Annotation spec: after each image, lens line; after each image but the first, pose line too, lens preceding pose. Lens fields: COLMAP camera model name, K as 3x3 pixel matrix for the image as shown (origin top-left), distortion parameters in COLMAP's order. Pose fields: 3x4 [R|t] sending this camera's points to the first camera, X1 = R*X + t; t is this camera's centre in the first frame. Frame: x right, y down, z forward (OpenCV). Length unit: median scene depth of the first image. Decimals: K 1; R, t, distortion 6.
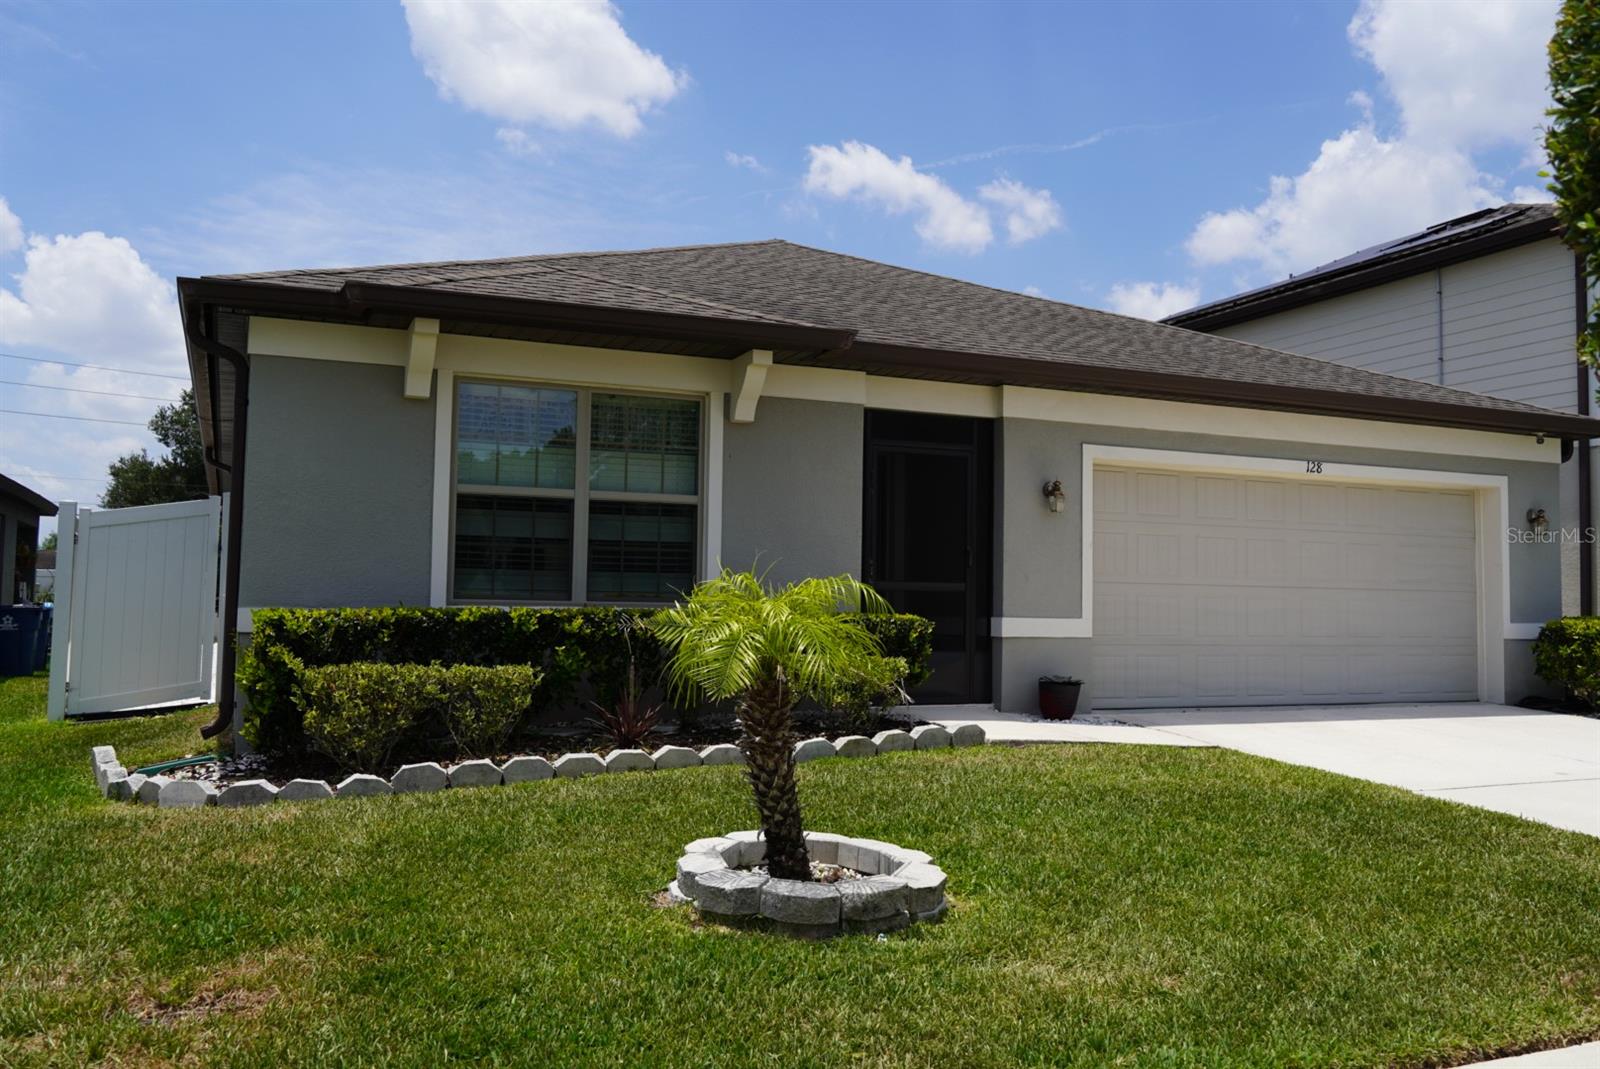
lens RADIAL K [[1392.1, 0, 809.1], [0, 1392.1, 528.9], [0, 0, 1]] dist [-0.007172, 0.005431]
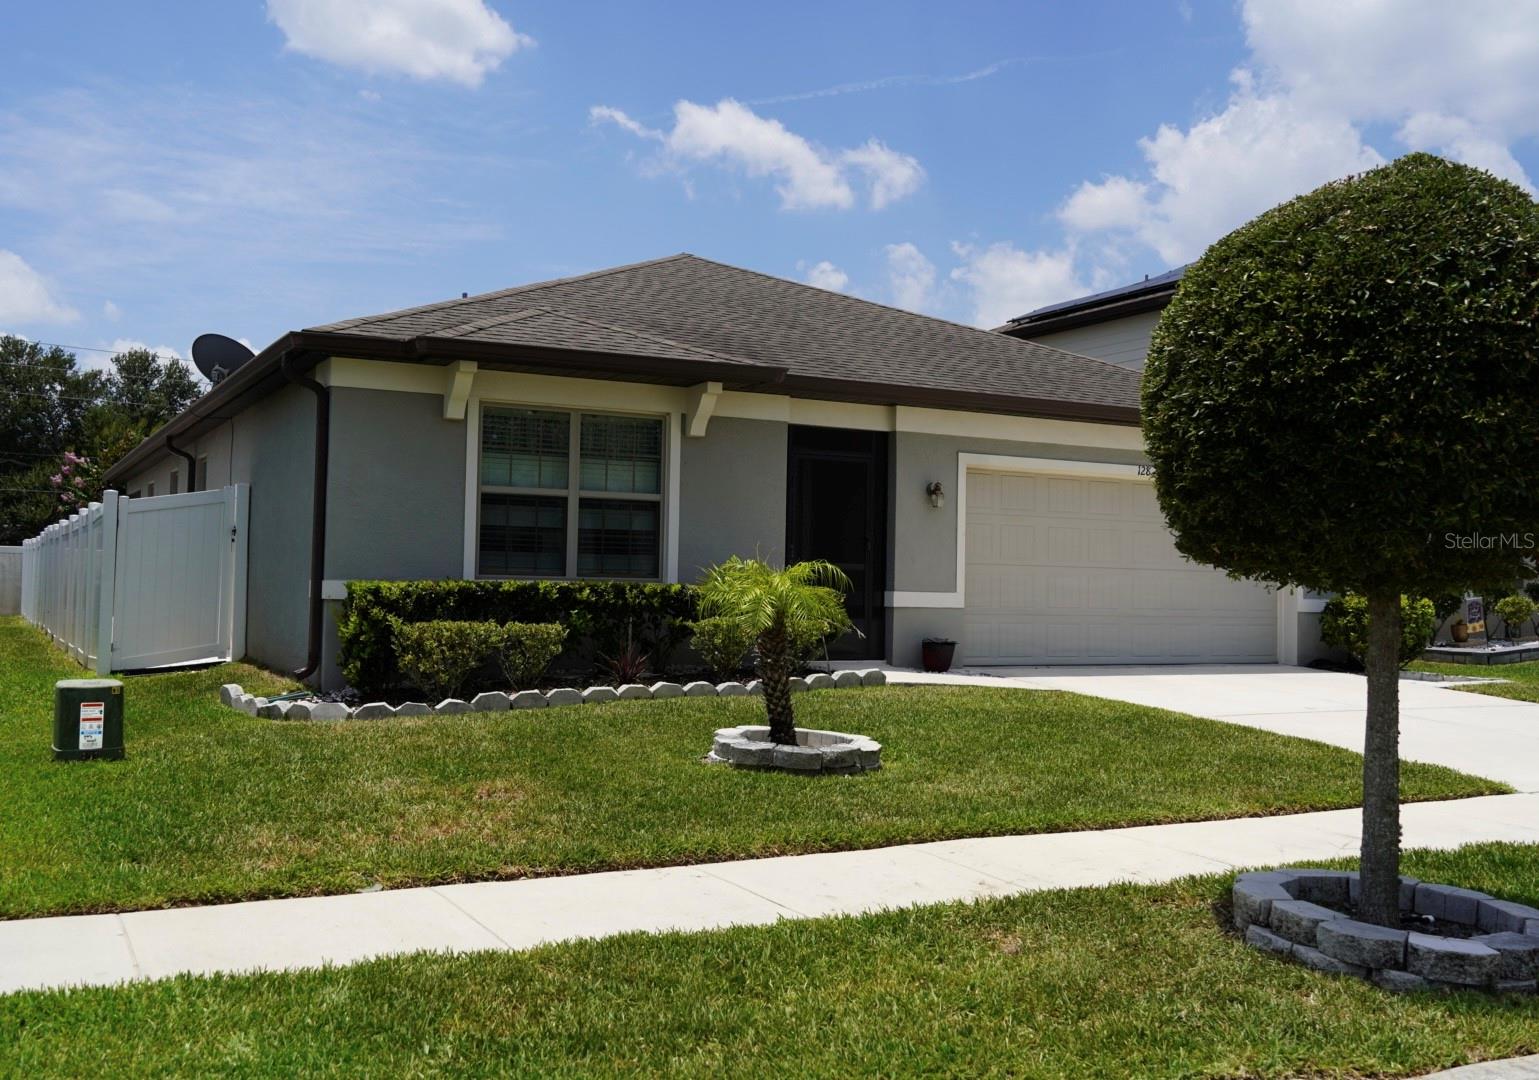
lens RADIAL K [[1473.5, 0, 764.3], [0, 1473.5, 542.3], [0, 0, 1]] dist [-0.015842, 0.000000]
pose [[0.997398, 0.006392, 0.071807, -0.090729], [-0.008276, 0.999629, 0.025962, -0.017507], [-0.071614, -0.026488, 0.997081, -0.388522]]
